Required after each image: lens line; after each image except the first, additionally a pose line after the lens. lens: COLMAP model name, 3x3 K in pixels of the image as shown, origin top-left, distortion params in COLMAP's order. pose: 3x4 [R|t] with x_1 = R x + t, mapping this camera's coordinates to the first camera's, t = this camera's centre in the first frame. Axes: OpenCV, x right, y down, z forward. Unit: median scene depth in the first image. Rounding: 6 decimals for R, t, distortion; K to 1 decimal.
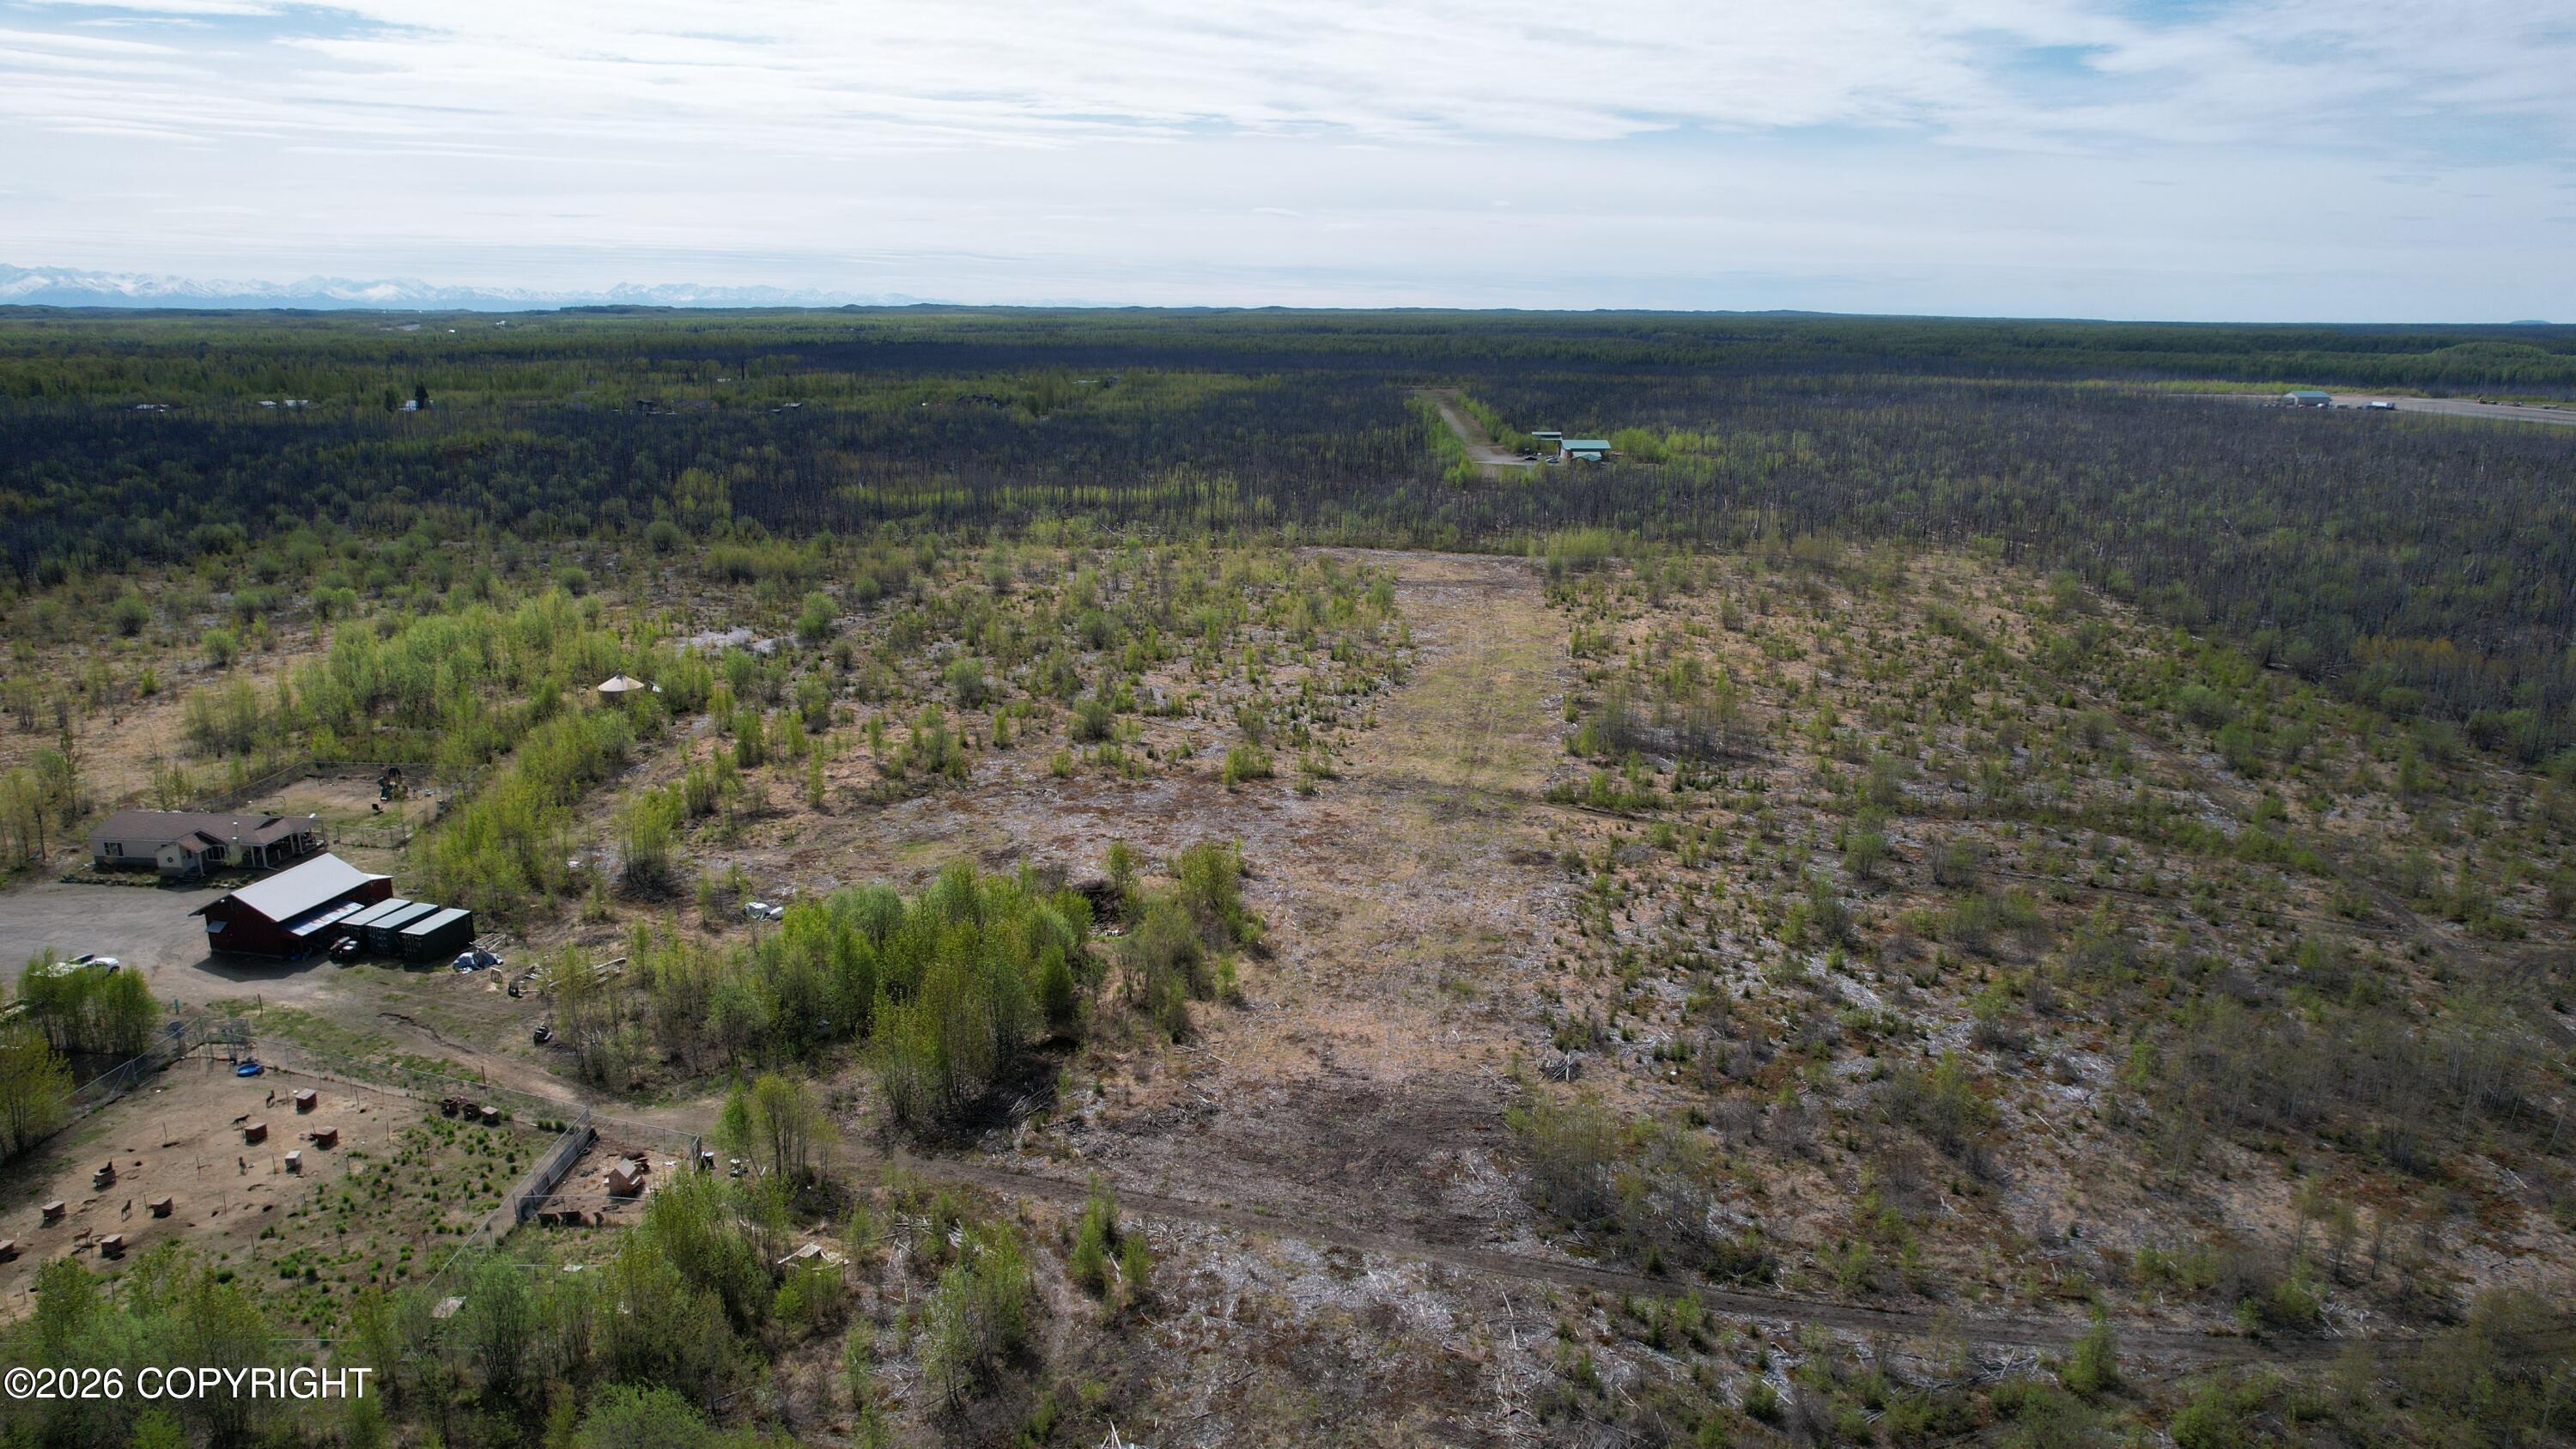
lens RADIAL K [[1647.0, 0, 1288.0], [0, 1647.0, 724.5], [0, 0, 1]] dist [-0.086953, 0.072385]
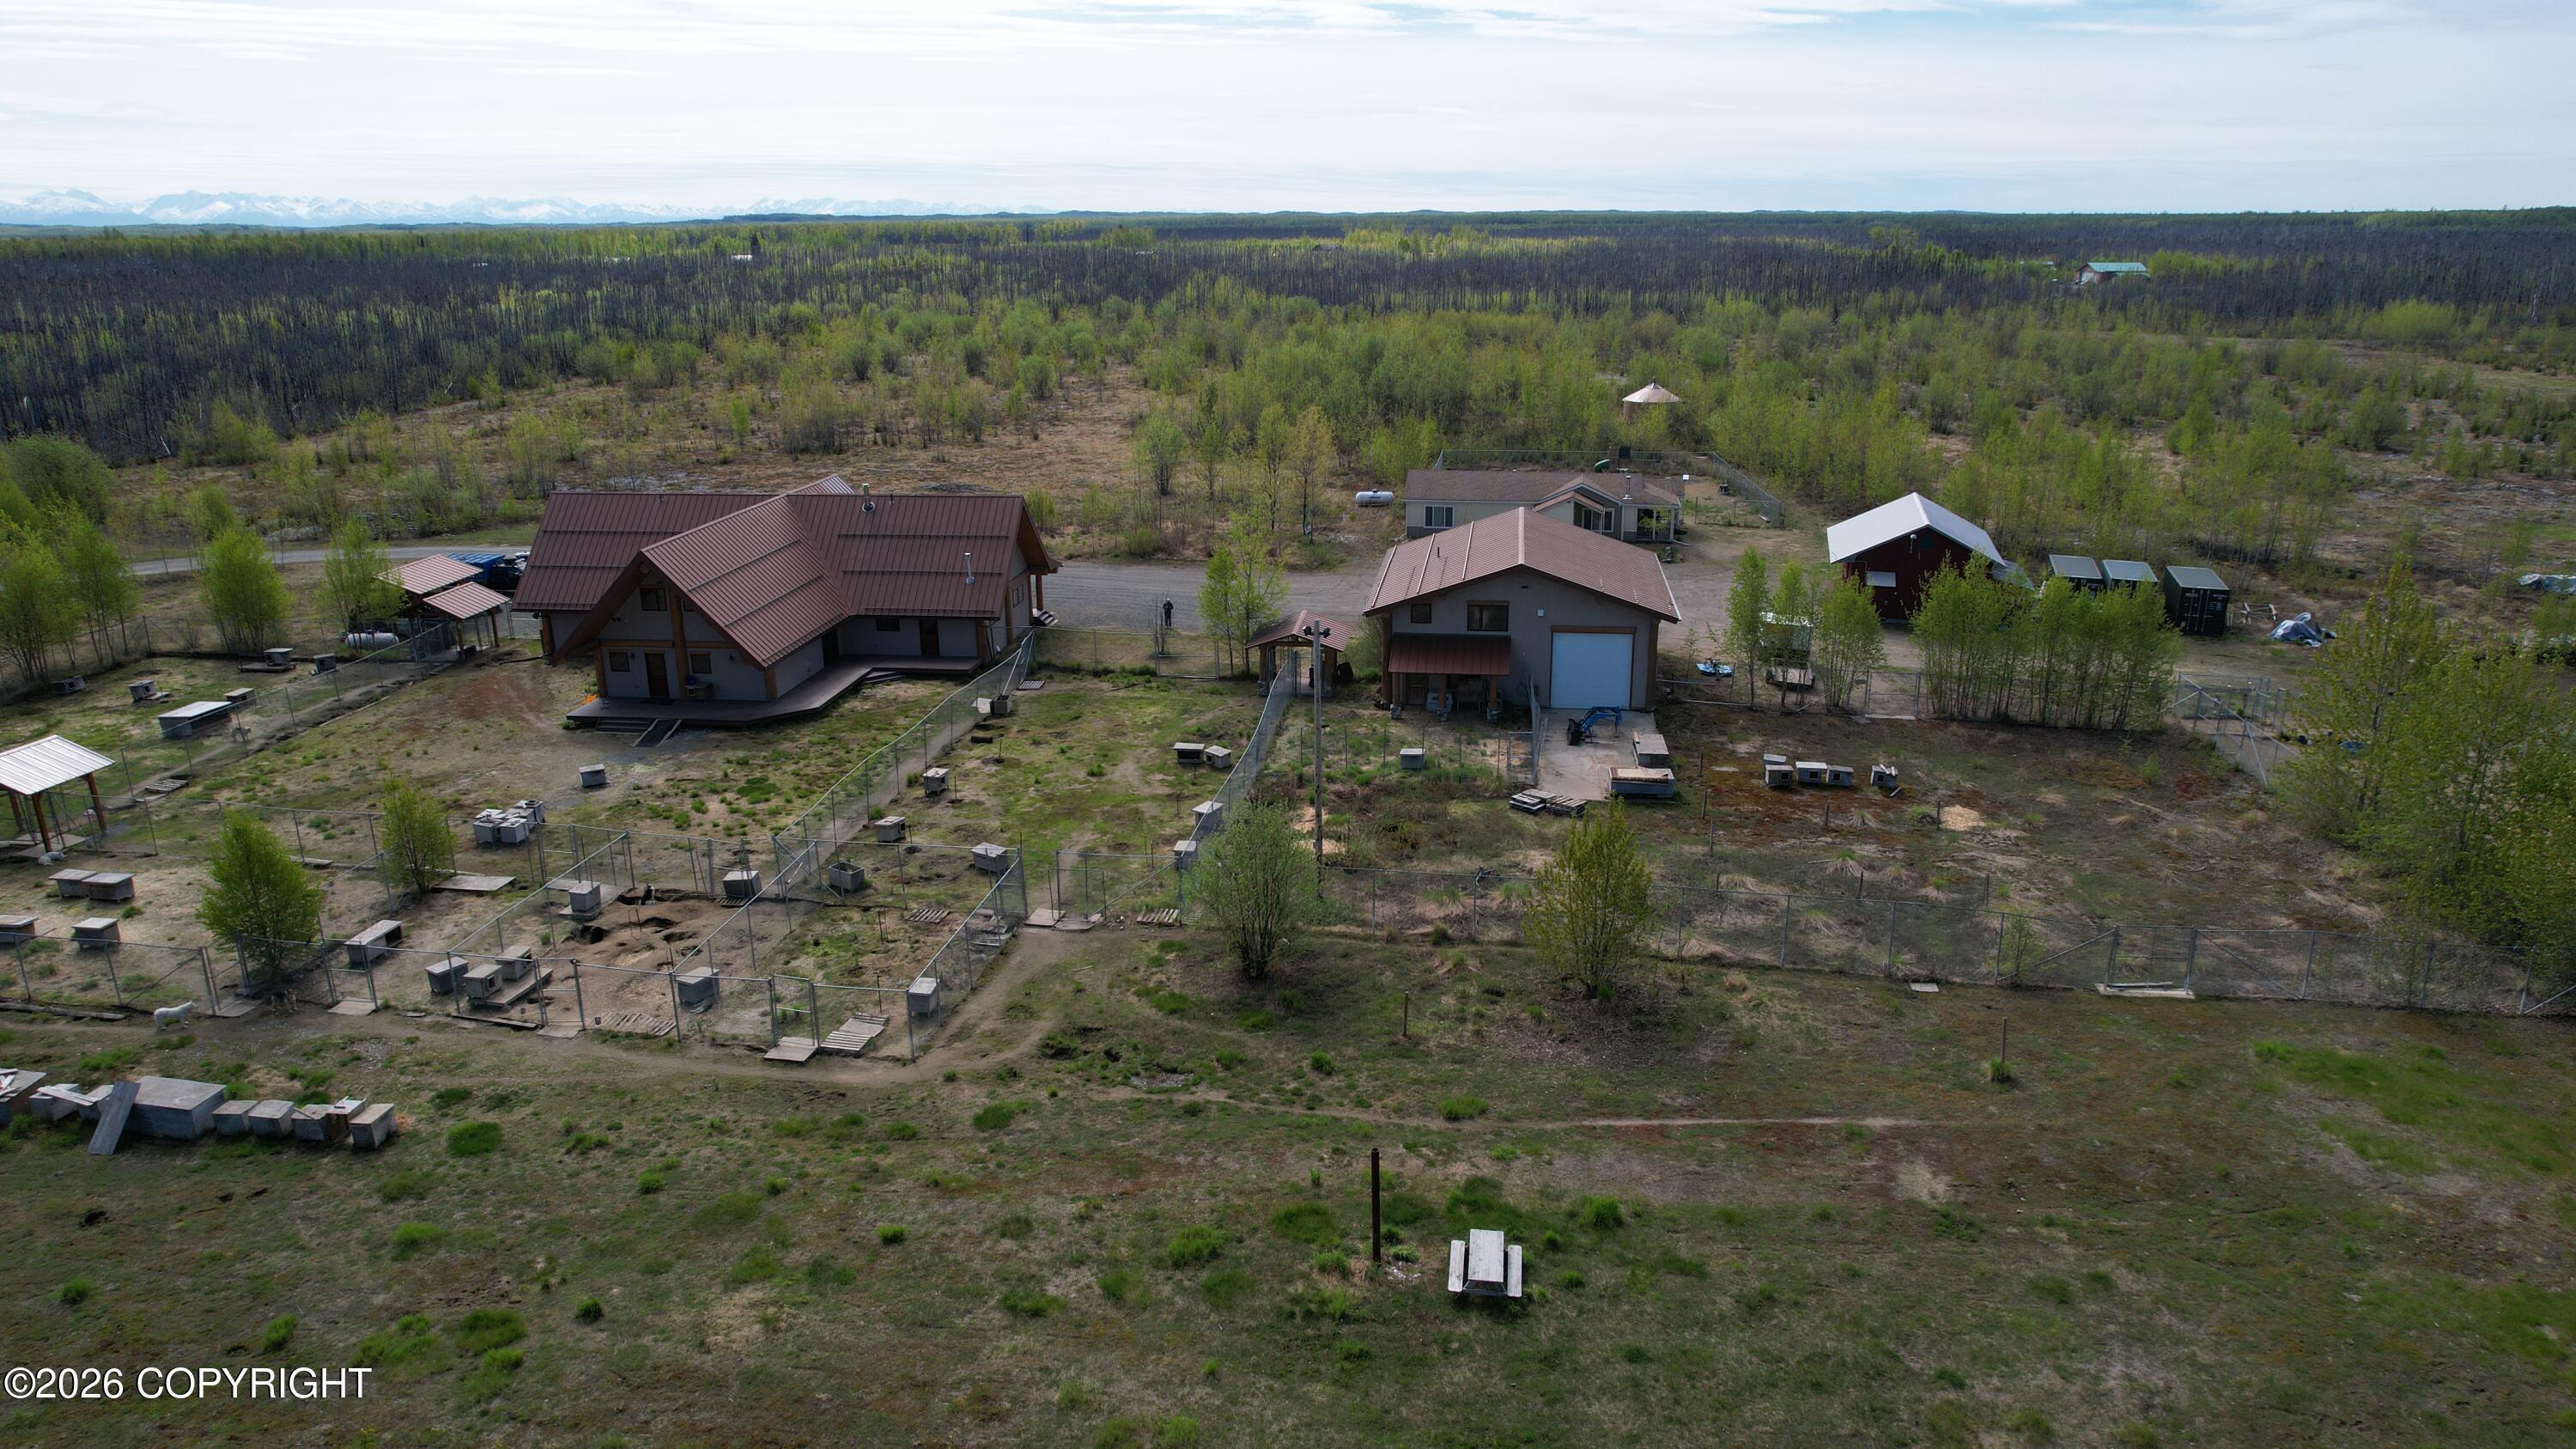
lens RADIAL K [[1641.1, 0, 1288.0], [0, 1641.1, 724.5], [0, 0, 1]] dist [-0.092040, 0.079041]
pose [[0.996953, 0.009672, -0.077399, -0.662575], [-0.005520, 0.998543, 0.053677, 0.116478], [0.077805, -0.053086, 0.995554, 0.250699]]
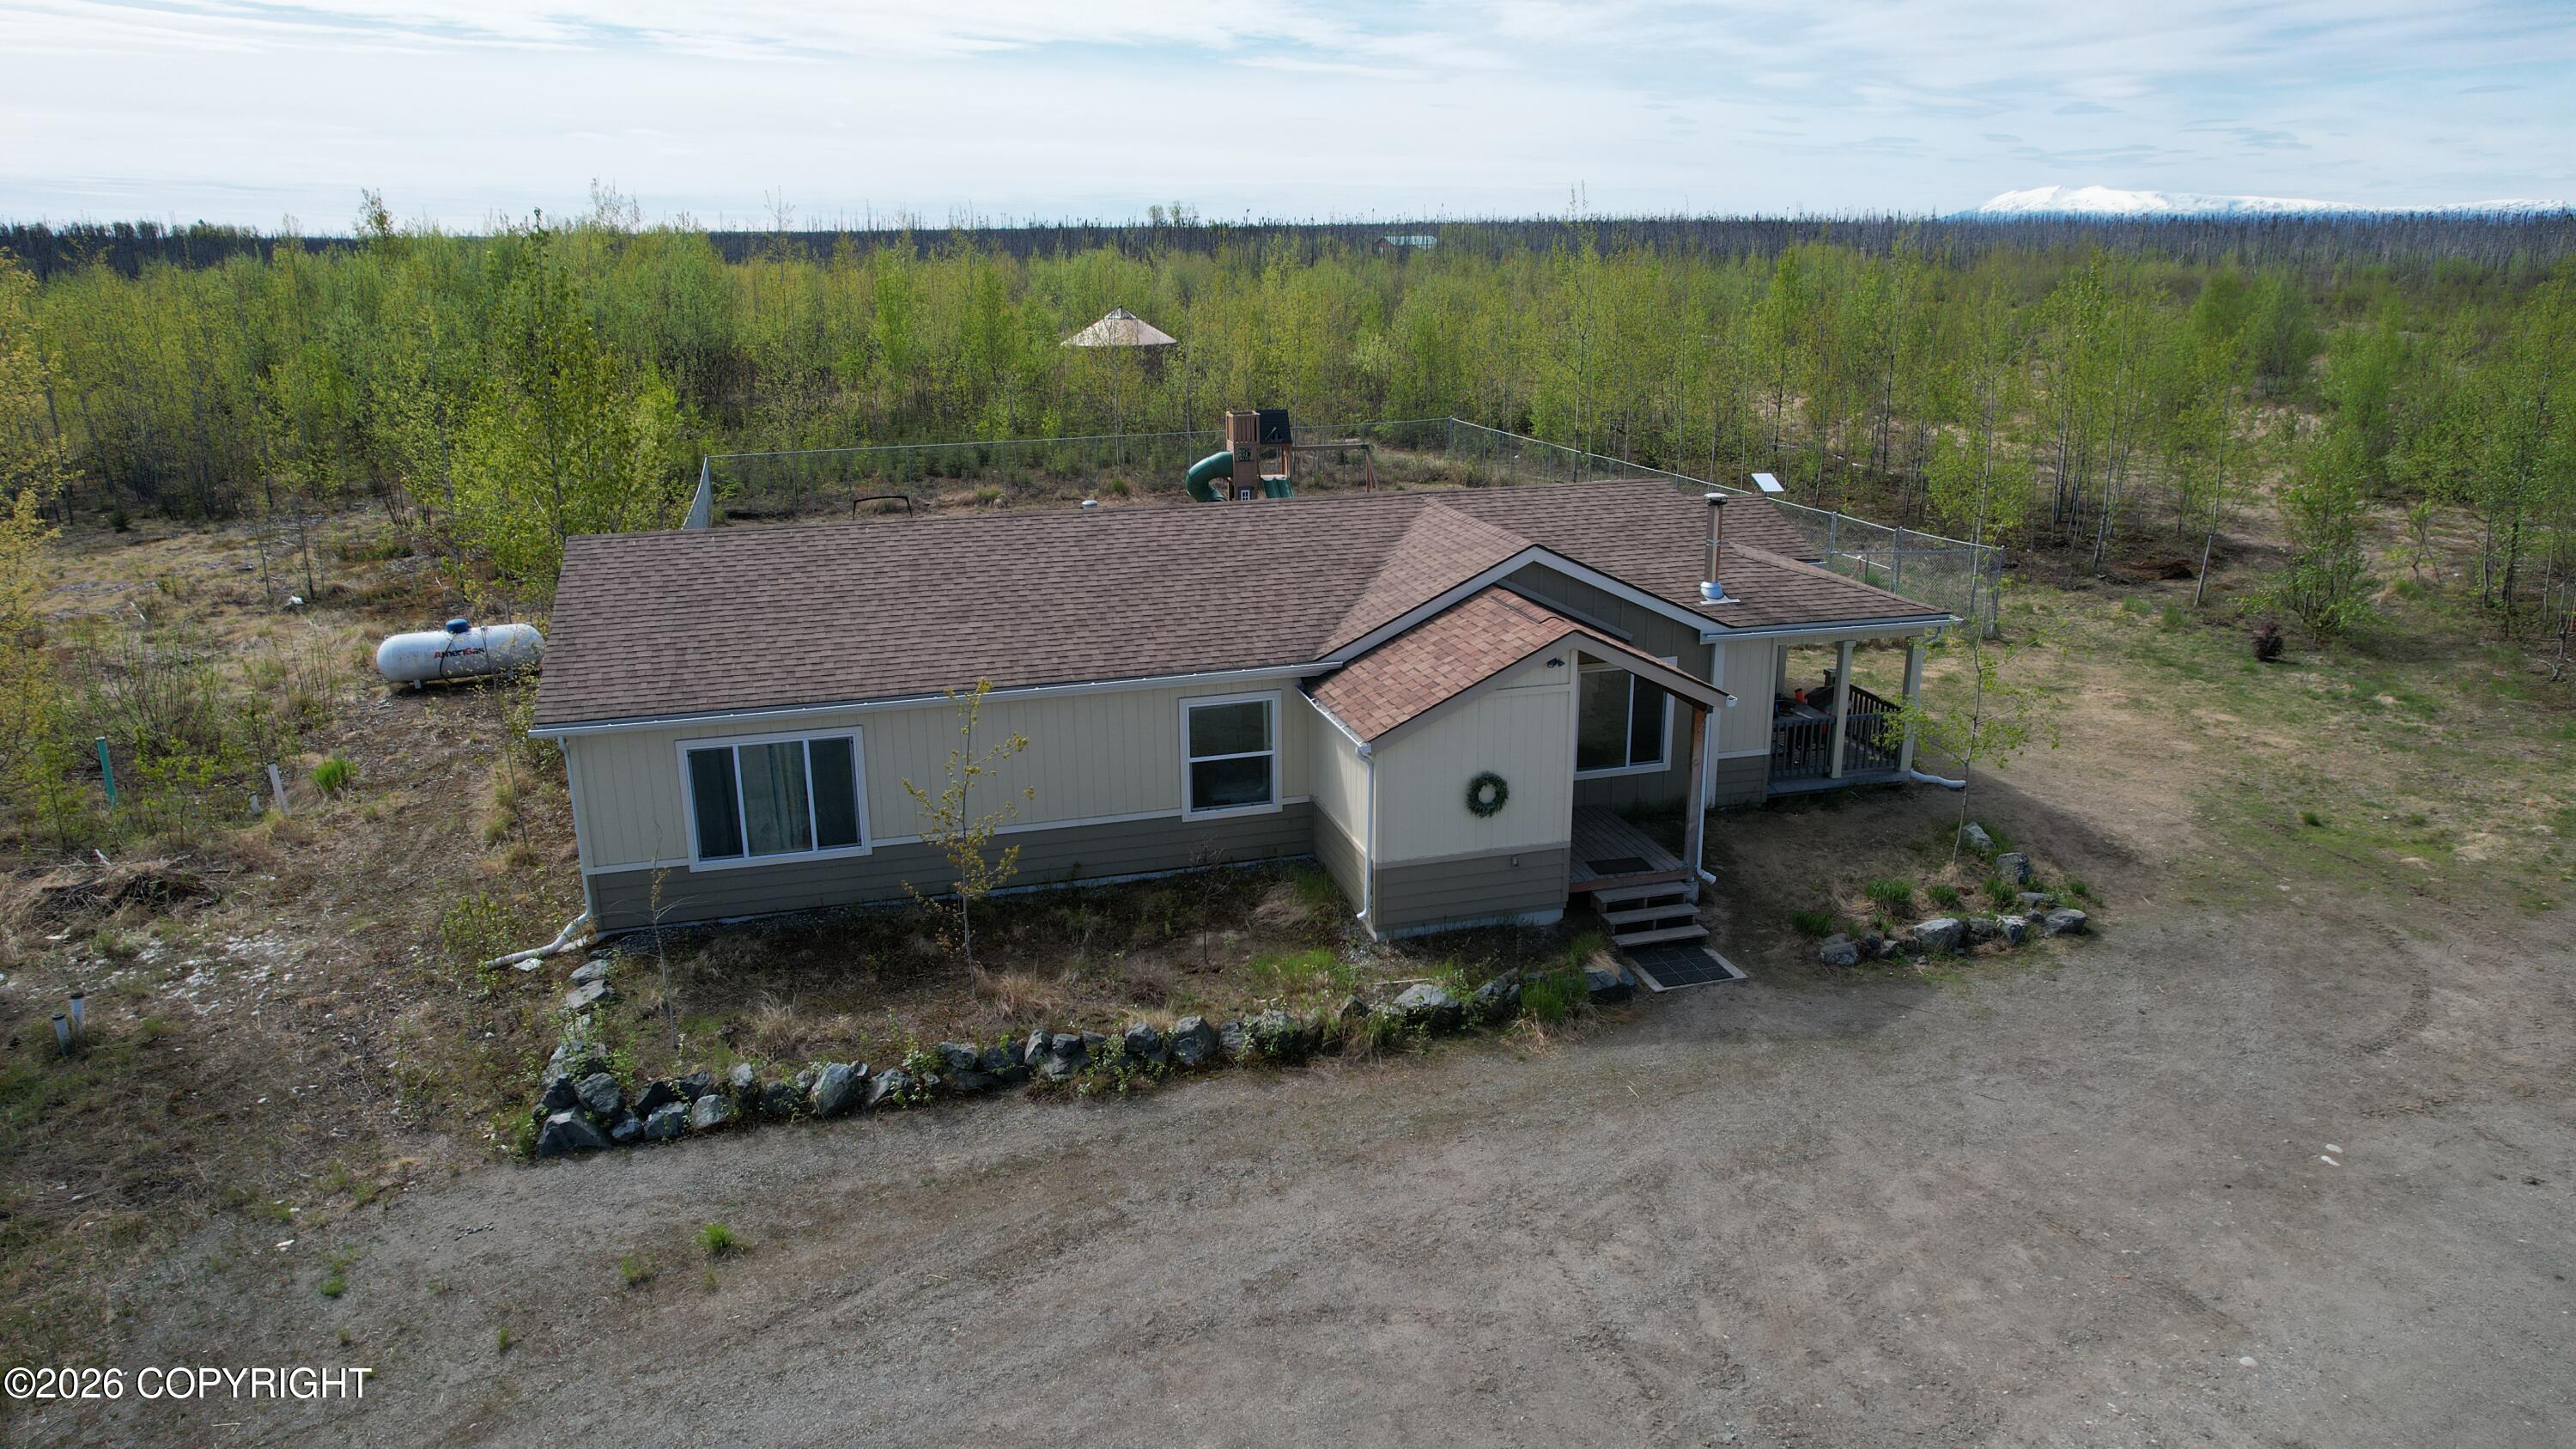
lens RADIAL K [[1641.1, 0, 1288.0], [0, 1641.1, 724.5], [0, 0, 1]] dist [-0.092040, 0.079041]
pose [[0.928785, -0.116085, 0.351968, -0.660030], [0.100896, 0.993009, 0.061264, 0.061298], [-0.356620, -0.021389, 0.934005, 0.779462]]
